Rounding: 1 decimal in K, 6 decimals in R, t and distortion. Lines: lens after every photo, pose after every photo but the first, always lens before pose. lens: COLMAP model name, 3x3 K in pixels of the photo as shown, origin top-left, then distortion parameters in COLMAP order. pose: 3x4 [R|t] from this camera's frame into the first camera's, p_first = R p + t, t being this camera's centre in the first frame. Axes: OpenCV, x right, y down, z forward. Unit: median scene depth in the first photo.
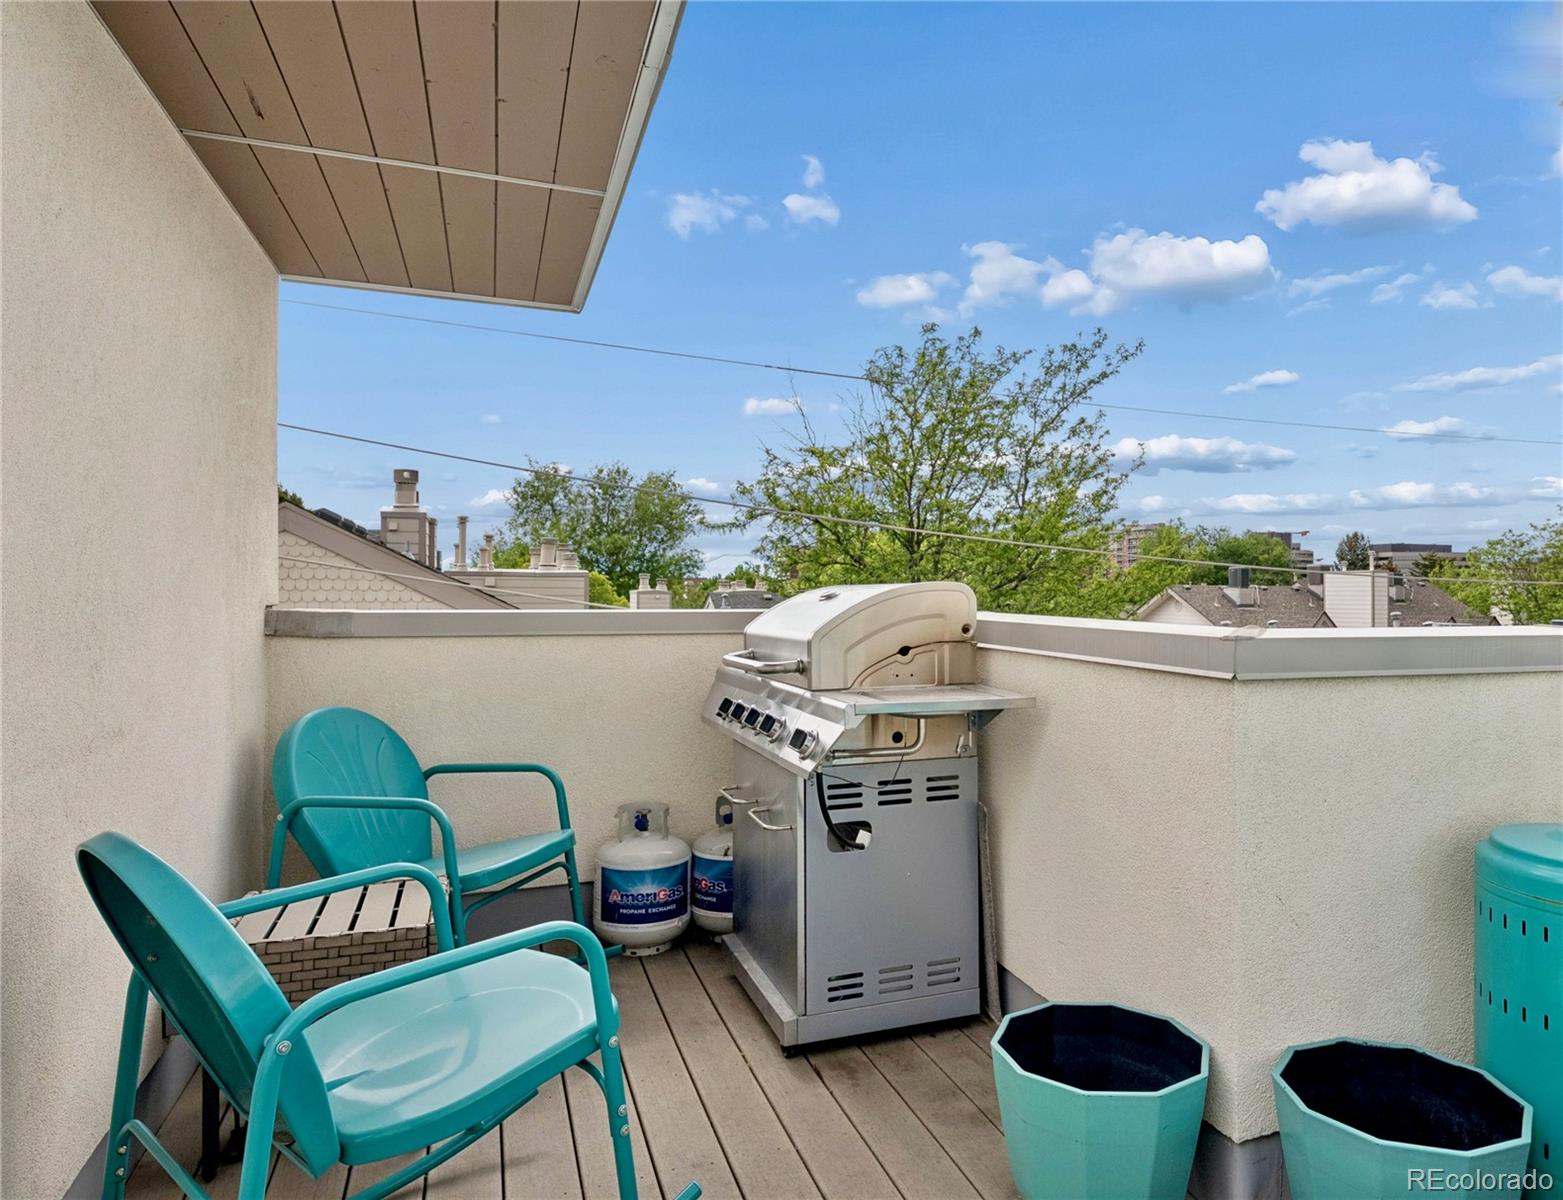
lens RADIAL K [[1014.6, 0, 922.3], [0, 1014.6, 584.5], [0, 0, 1]] dist [0.000511, 0.001627]
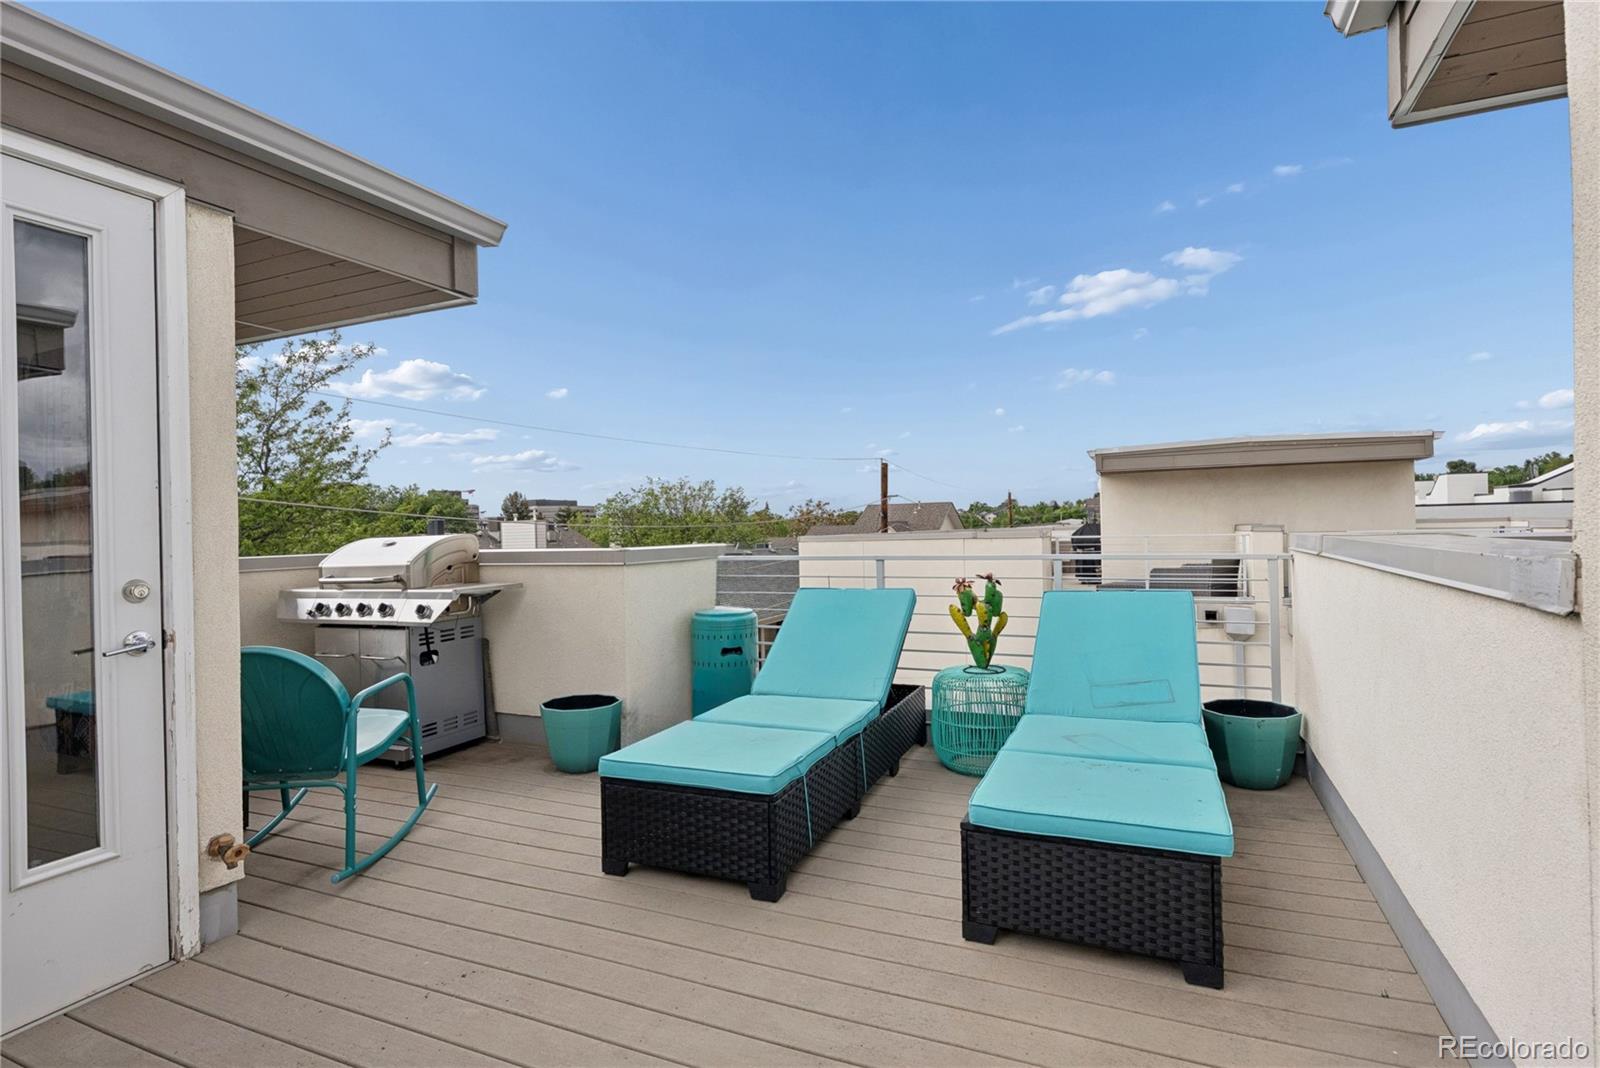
lens RADIAL K [[778.8, 0, 801.7], [0, 778.8, 529.1], [0, 0, 1]] dist [0.002481, -0.001797]
pose [[0.724473, -0.023659, 0.688897, -0.075454], [0.025366, 0.999649, 0.007655, -0.001097], [-0.688836, 0.011929, 0.724819, -0.084898]]
